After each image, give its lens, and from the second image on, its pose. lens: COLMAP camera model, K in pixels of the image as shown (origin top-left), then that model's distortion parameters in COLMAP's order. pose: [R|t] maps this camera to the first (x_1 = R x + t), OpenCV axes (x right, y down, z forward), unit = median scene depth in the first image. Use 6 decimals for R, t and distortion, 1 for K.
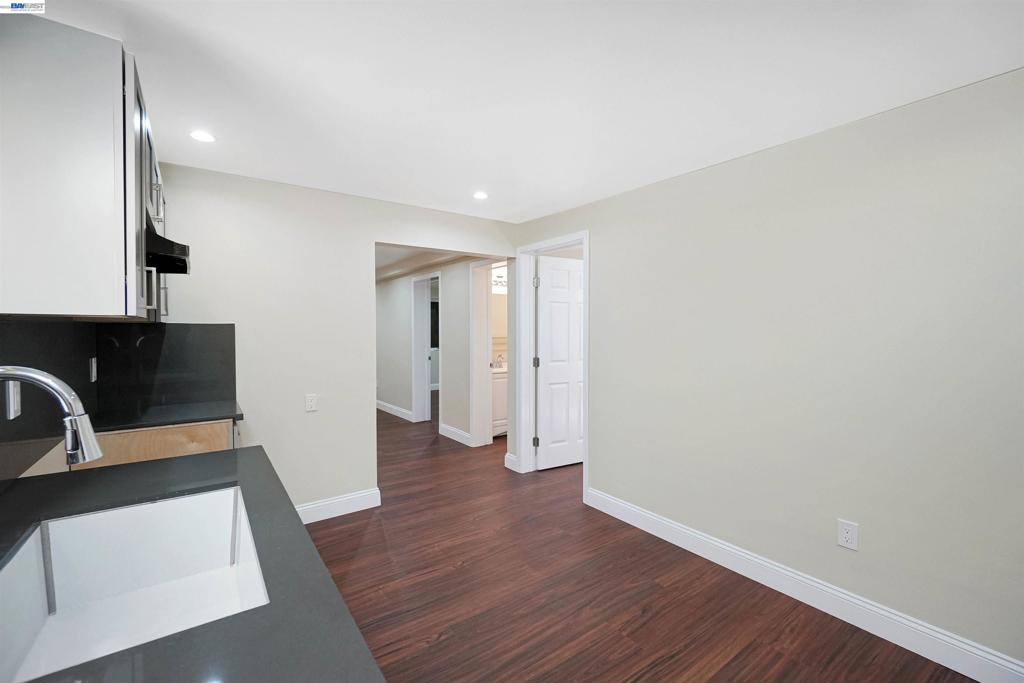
lens RADIAL K [[446.8, 0, 517.2], [0, 446.8, 340.3], [0, 0, 1]] dist [-0.006447, 0.003094]
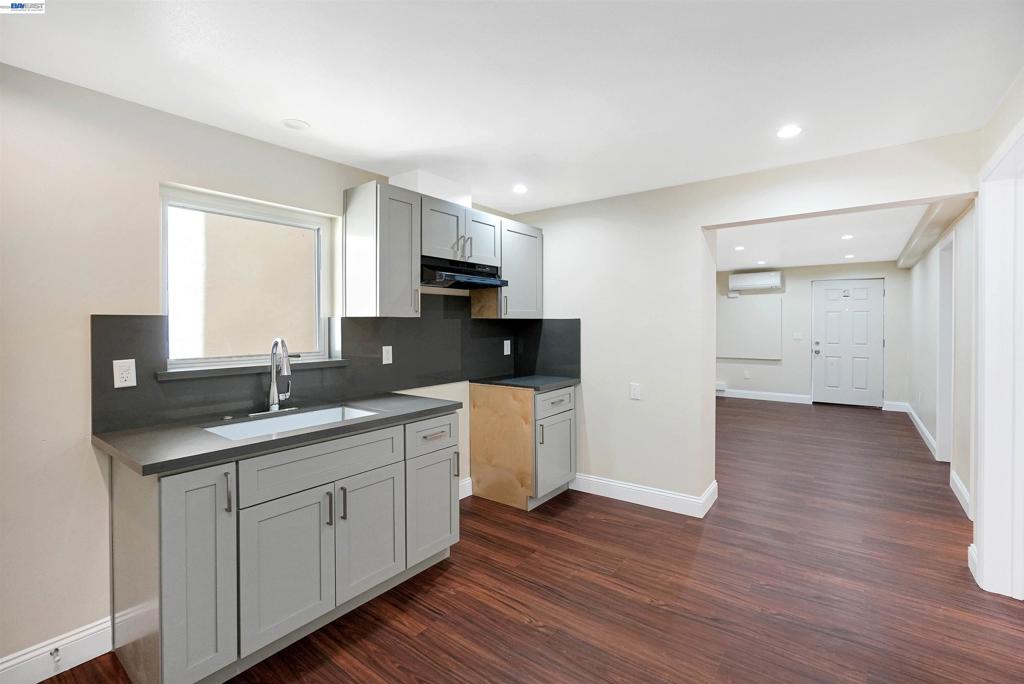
lens RADIAL K [[450.6, 0, 505.2], [0, 450.6, 329.0], [0, 0, 1]] dist [-0.000209, 0.000808]
pose [[0.276779, 0.006199, -0.960914, 0.723349], [-0.018541, 0.999827, 0.001110, -0.006741], [0.960755, 0.017509, 0.276846, 0.584436]]
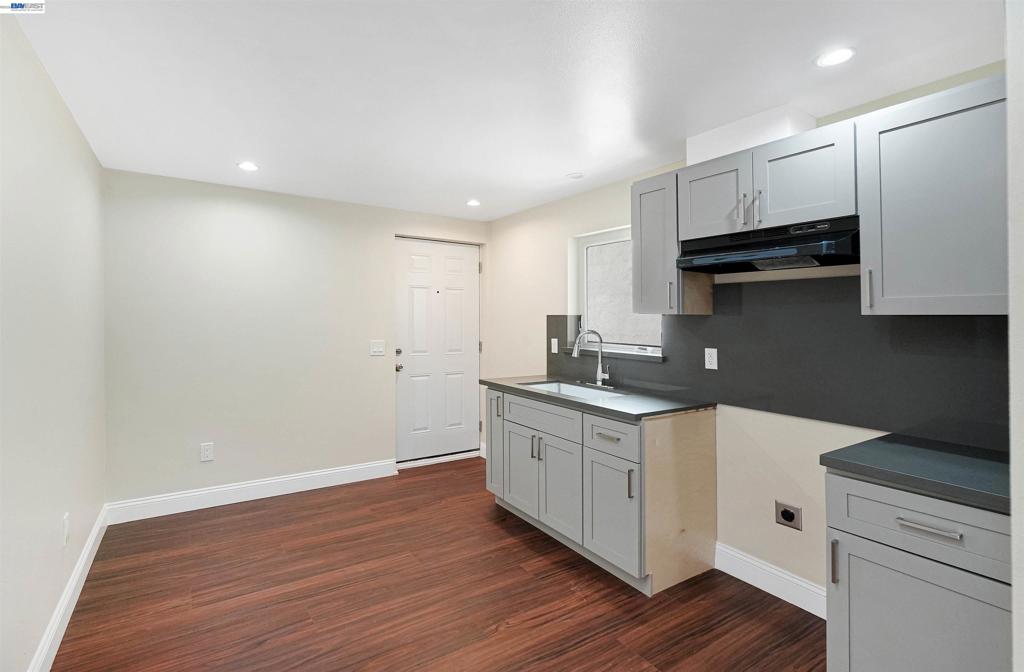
lens RADIAL K [[477.9, 0, 505.2], [0, 477.9, 333.5], [0, 0, 1]] dist [-0.003142, -0.000329]
pose [[-0.999351, -0.022397, 0.028218, -0.193326], [-0.020876, 0.998373, 0.053071, -0.040584], [-0.029361, 0.052447, -0.998192, 1.881926]]
